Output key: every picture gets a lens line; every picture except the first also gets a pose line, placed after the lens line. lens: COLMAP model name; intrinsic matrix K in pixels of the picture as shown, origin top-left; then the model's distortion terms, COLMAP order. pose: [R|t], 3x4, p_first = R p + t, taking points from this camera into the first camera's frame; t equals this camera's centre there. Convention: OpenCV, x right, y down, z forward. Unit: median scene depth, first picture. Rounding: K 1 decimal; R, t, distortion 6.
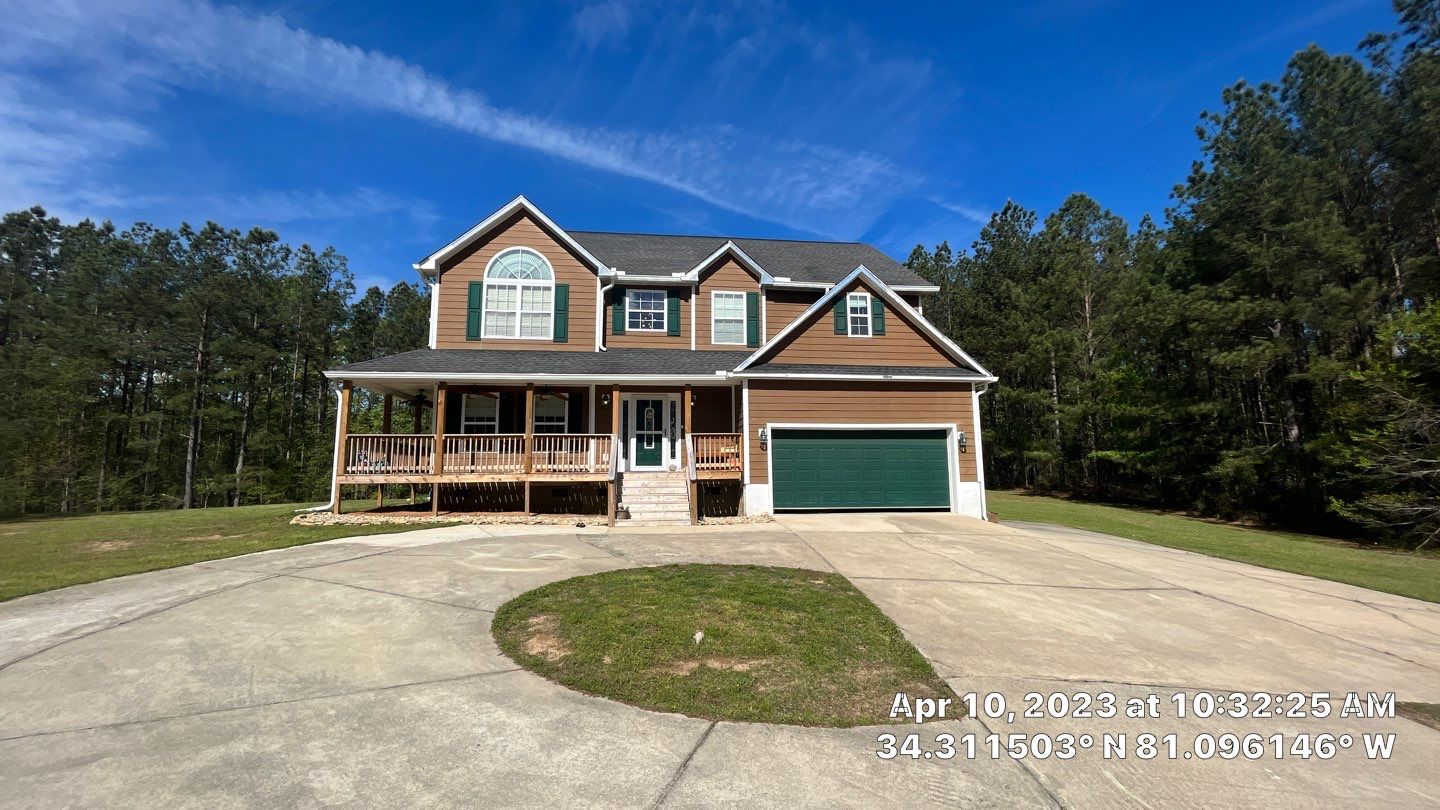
lens RADIAL K [[578.7, 0, 720.0], [0, 578.7, 405.0], [0, 0, 1]] dist [-0.000284, 0.000230]
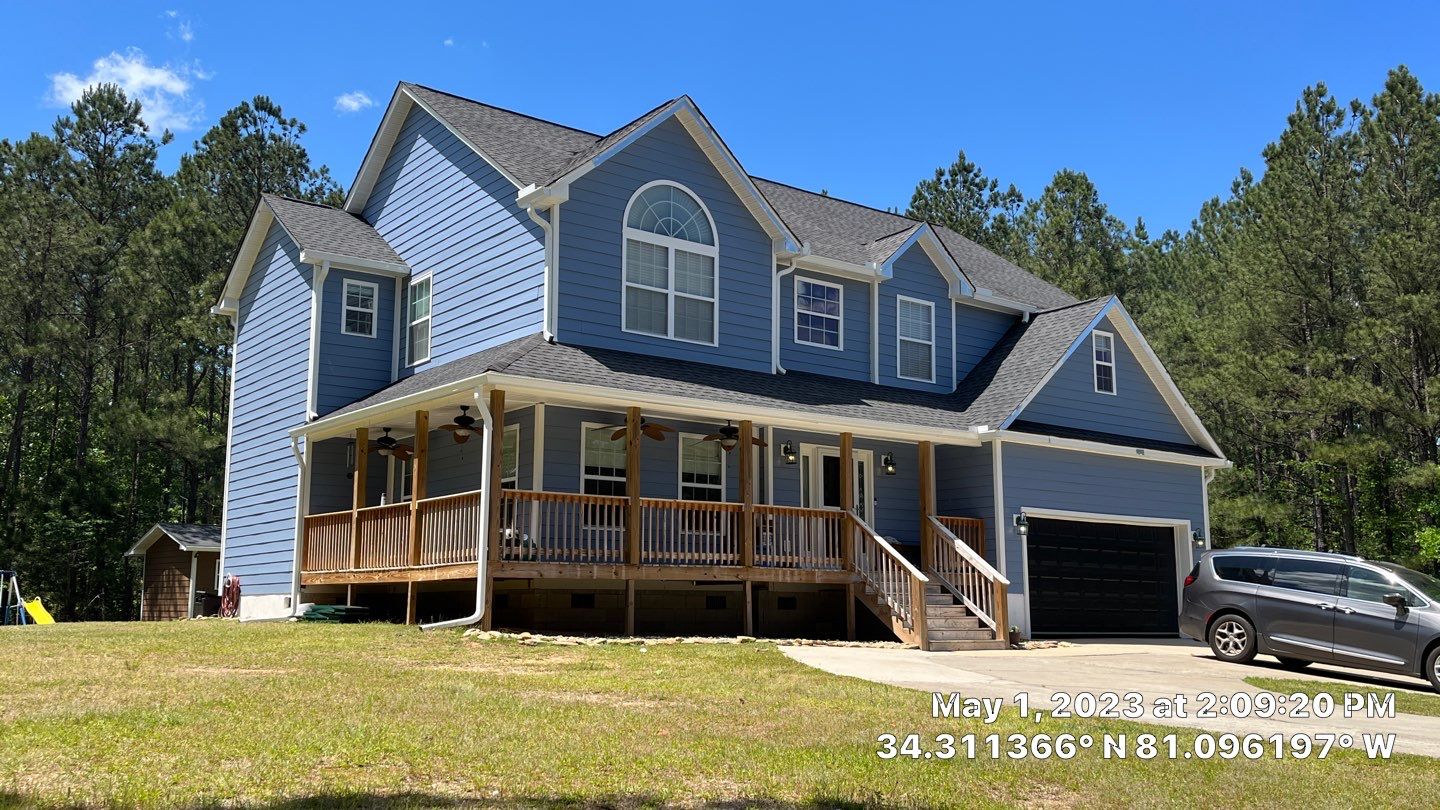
lens RADIAL K [[1242.2, 0, 720.0], [0, 1242.2, 405.0], [0, 0, 1]] dist [0.047731, -0.002786]
pose [[0.874267, 0.091359, 0.476771, -0.914936], [-0.075164, 0.995763, -0.052978, 0.015705], [-0.479591, 0.010481, 0.877429, -0.136911]]
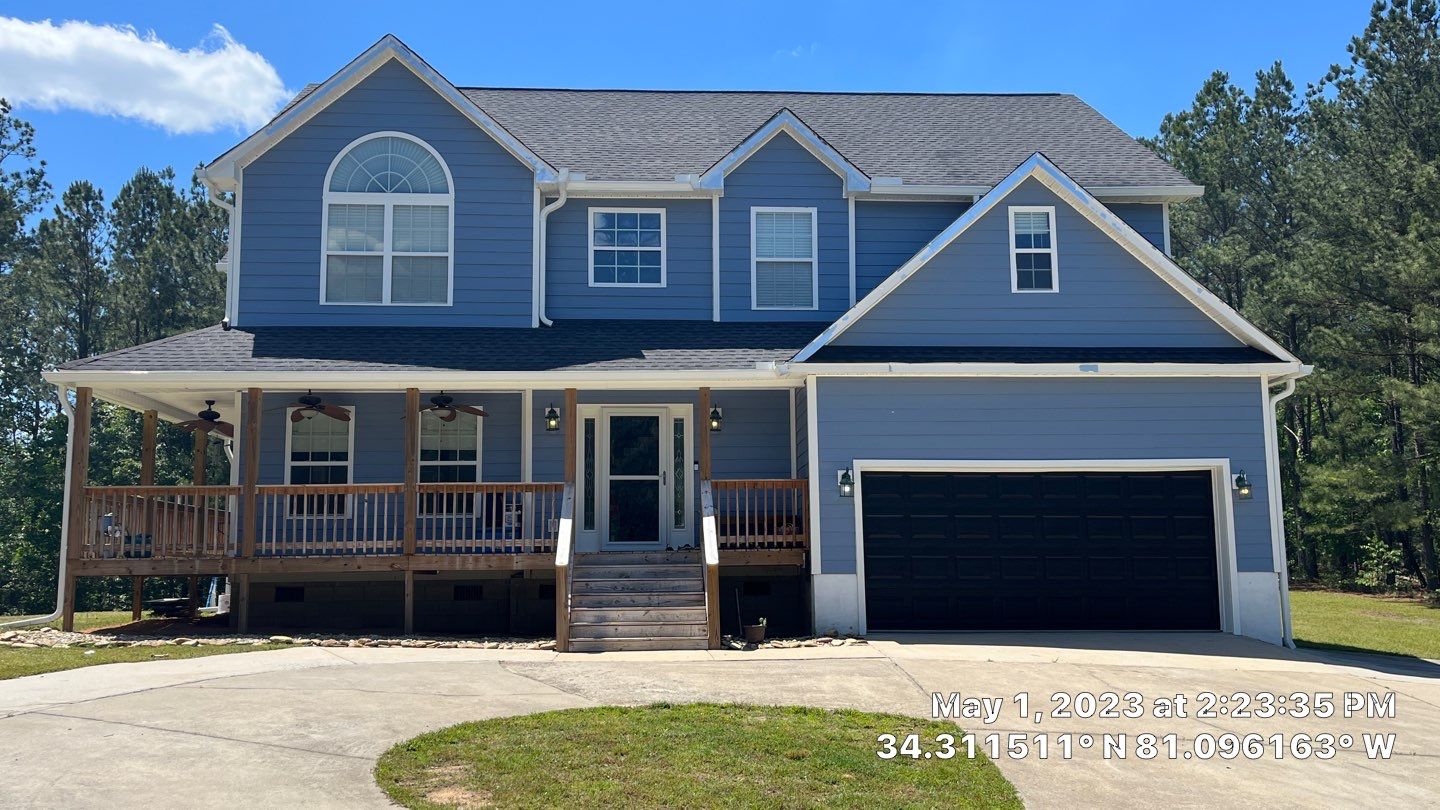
lens RADIAL K [[1242.2, 0, 720.0], [0, 1242.2, 405.0], [0, 0, 1]] dist [0.047731, -0.002786]
pose [[0.997832, -0.010513, -0.064965, 0.031240], [0.009689, 0.999869, -0.012976, -0.004470], [0.065092, 0.012318, 0.997803, -0.131643]]
